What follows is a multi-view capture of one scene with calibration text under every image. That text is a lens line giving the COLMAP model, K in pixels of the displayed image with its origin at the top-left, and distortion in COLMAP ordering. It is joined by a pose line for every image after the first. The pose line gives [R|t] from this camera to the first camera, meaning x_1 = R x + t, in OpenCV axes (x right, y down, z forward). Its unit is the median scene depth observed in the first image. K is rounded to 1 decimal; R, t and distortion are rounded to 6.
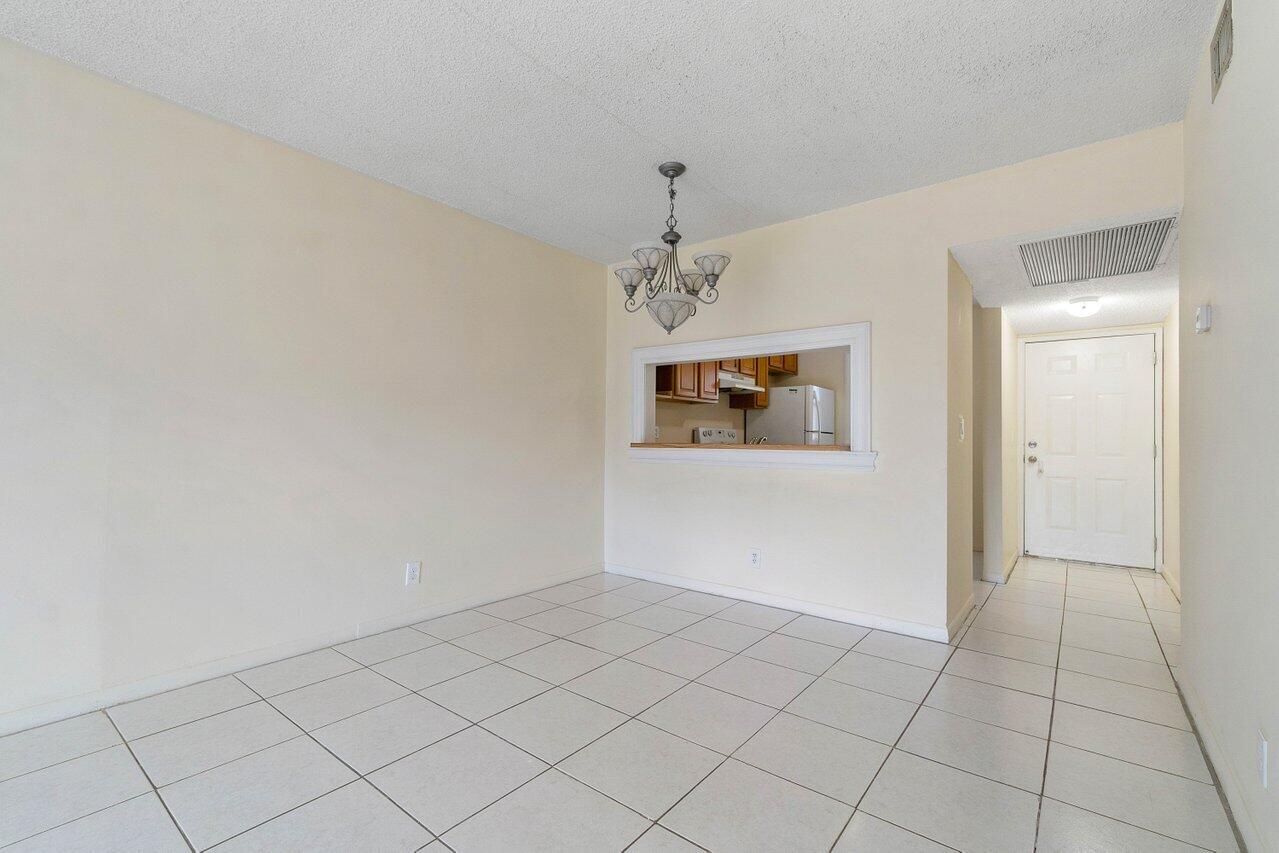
lens RADIAL K [[560.4, 0, 640.6], [0, 560.4, 440.9], [0, 0, 1]] dist [0.002150, -0.000017]
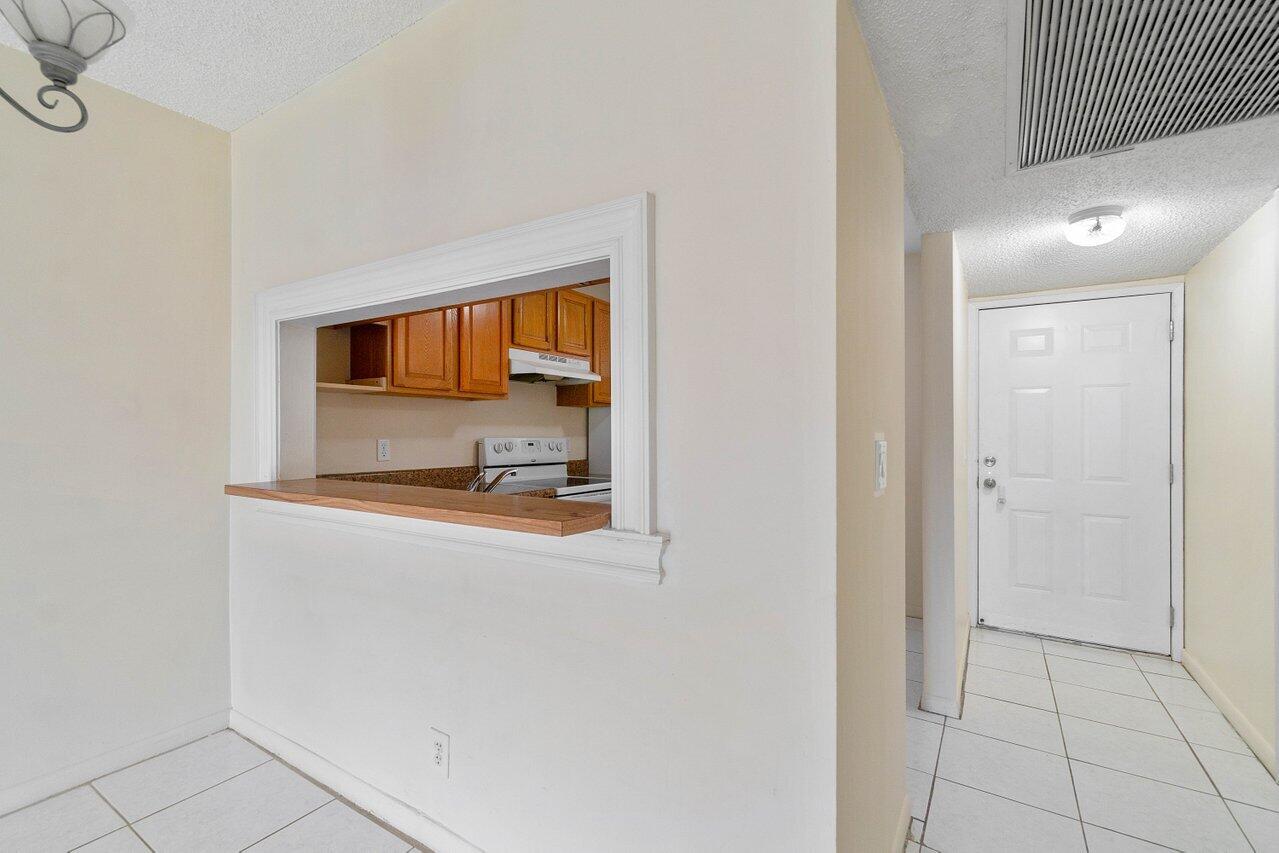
lens RADIAL K [[560.4, 0, 640.6], [0, 560.4, 440.9], [0, 0, 1]] dist [0.002150, -0.000017]
pose [[0.995527, -0.007254, 0.094196, 0.222825], [0.005908, 0.999877, 0.014557, -0.030012], [-0.094290, -0.013935, 0.995447, 0.376700]]
